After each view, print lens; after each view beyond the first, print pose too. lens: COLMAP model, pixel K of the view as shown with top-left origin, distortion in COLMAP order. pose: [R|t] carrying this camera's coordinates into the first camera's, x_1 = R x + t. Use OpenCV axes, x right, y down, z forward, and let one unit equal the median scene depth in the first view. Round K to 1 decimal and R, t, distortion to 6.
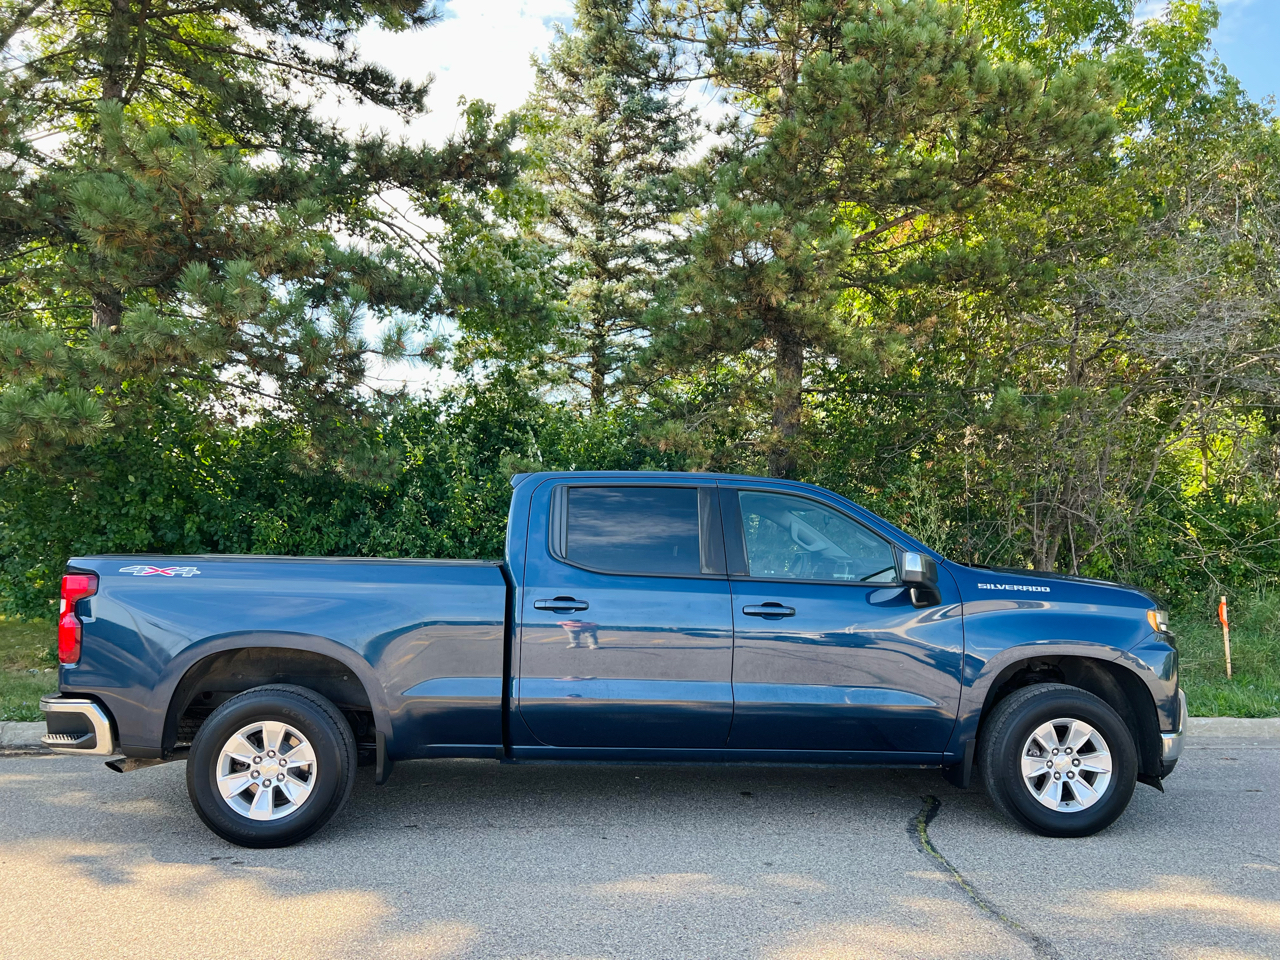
lens RADIAL K [[990.5, 0, 639.4], [0, 990.5, 483.7], [0, 0, 1]] dist [0.075637, -0.071891]
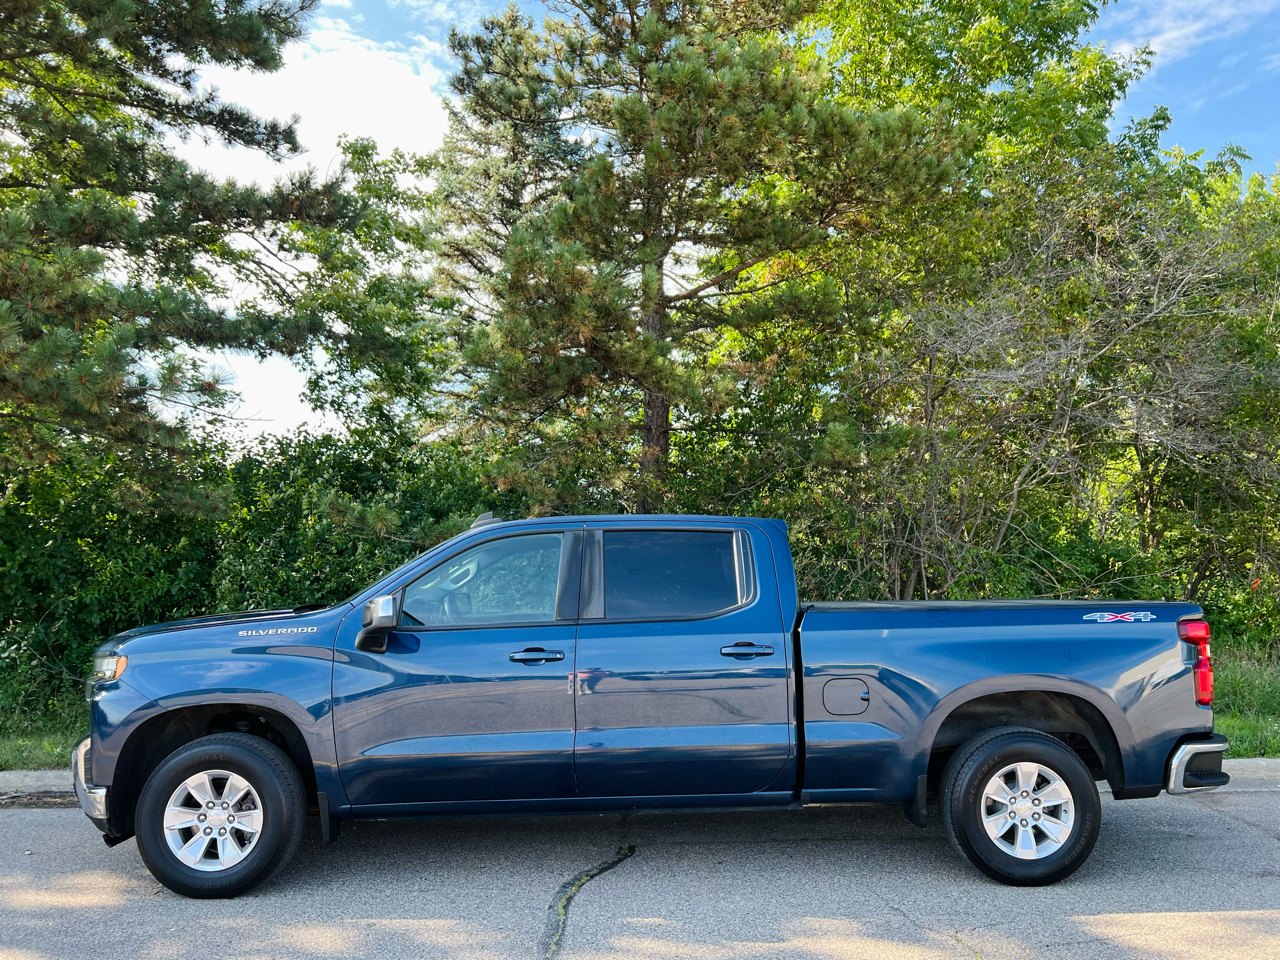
lens RADIAL K [[1001.8, 0, 633.9], [0, 1001.8, 476.5], [0, 0, 1]] dist [0.067477, -0.093599]
pose [[0.999826, -0.004305, 0.018130, 0.104858], [0.005180, 0.998812, -0.048463, 0.001567], [-0.017900, 0.048549, 0.998660, 0.006206]]
